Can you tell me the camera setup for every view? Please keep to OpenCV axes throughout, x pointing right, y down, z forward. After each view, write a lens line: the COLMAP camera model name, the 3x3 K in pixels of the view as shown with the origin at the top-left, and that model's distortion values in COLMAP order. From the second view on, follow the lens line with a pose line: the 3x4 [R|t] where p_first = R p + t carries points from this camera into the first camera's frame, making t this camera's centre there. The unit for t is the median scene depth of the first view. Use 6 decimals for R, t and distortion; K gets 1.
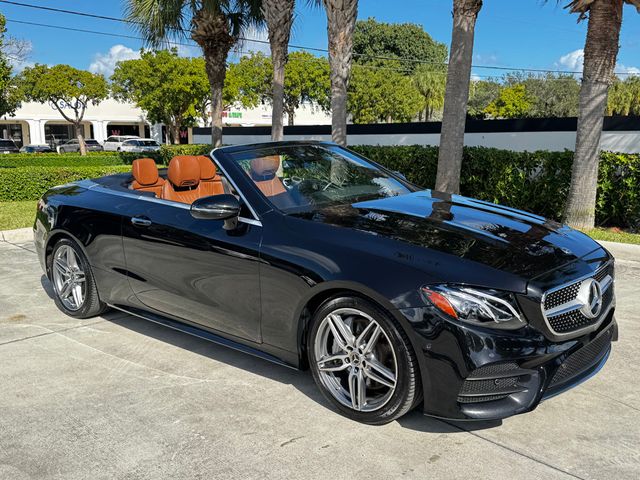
lens RADIAL K [[632.1, 0, 322.3], [0, 632.1, 239.4], [0, 0, 1]] dist [0.185998, -0.382297]
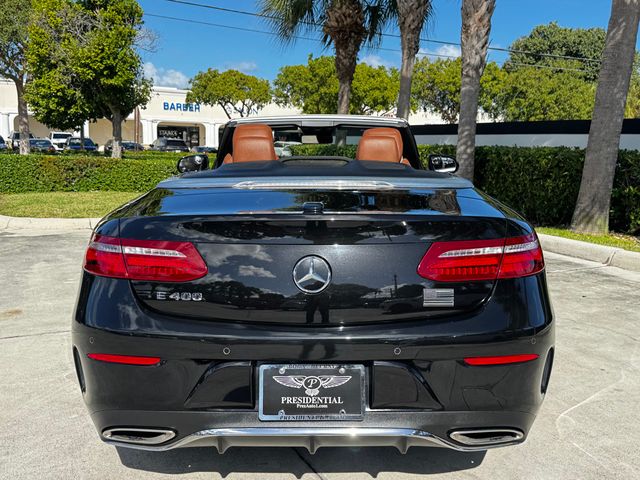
lens RADIAL K [[630.2, 0, 318.1], [0, 630.2, 241.2], [0, 0, 1]] dist [0.181824, -0.382504]
pose [[0.963952, 0.072604, -0.255981, 0.020416], [-0.075704, 0.997128, -0.002265, -0.000617], [0.255081, 0.021562, 0.966679, 0.039081]]
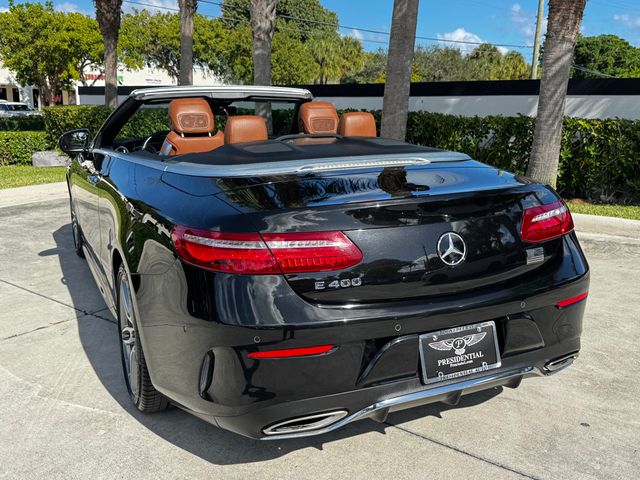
lens RADIAL K [[632.1, 0, 322.3], [0, 632.1, 239.4], [0, 0, 1]] dist [0.185998, -0.382297]
pose [[0.984729, -0.020463, 0.172889, -0.015824], [0.012674, 0.998859, 0.046034, -0.001682], [-0.173634, -0.043140, 0.983865, 0.033746]]
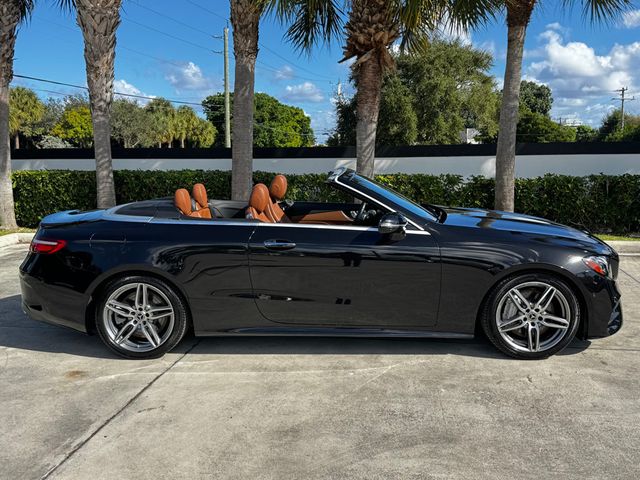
lens RADIAL K [[632.1, 0, 322.3], [0, 632.1, 239.4], [0, 0, 1]] dist [0.185998, -0.382297]
pose [[0.769304, -0.088138, 0.632774, -0.110739], [0.109539, 0.993969, 0.005275, -0.004315], [-0.629422, 0.065255, 0.774319, 0.013995]]
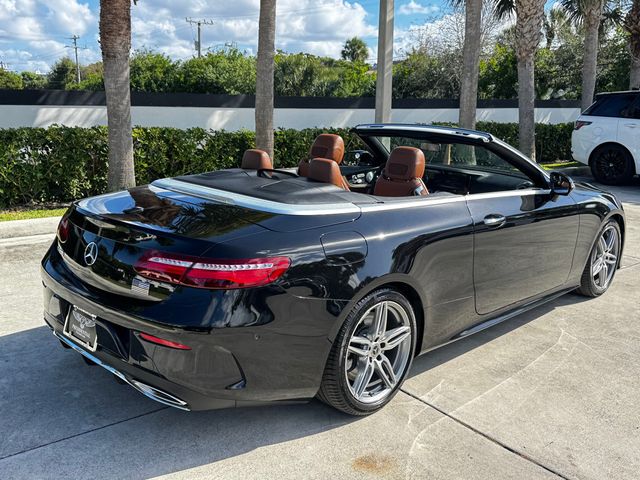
lens RADIAL K [[640.4, 0, 320.0], [0, 640.4, 240.0], [0, 0, 1]] dist [0.087395, -0.171495]
pose [[0.045623, -0.205891, 0.977511, -0.143147], [0.152910, 0.968438, 0.196843, -0.026277], [-0.987187, 0.140490, 0.075666, 0.143171]]
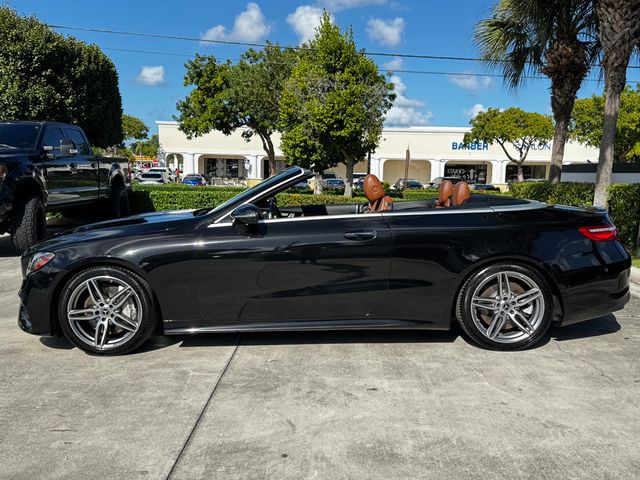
lens RADIAL K [[630.2, 0, 318.1], [0, 630.2, 241.2], [0, 0, 1]] dist [0.181824, -0.382504]
pose [[0.739223, 0.095024, -0.666723, 0.083508], [-0.135335, 0.990760, -0.008844, -0.004273], [0.659723, 0.096768, 0.745253, 0.038500]]
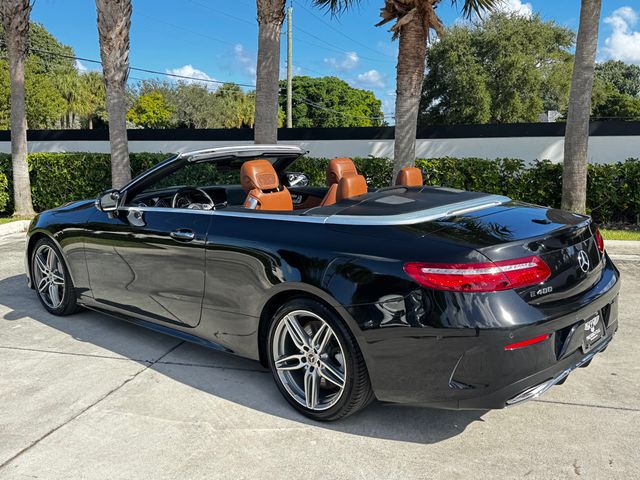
lens RADIAL K [[630.2, 0, 318.1], [0, 630.2, 241.2], [0, 0, 1]] dist [0.181824, -0.382504]
pose [[0.840861, -0.088395, 0.533985, -0.072713], [0.092324, 0.995540, 0.019418, -0.005897], [-0.533320, 0.032971, 0.845271, 0.034132]]
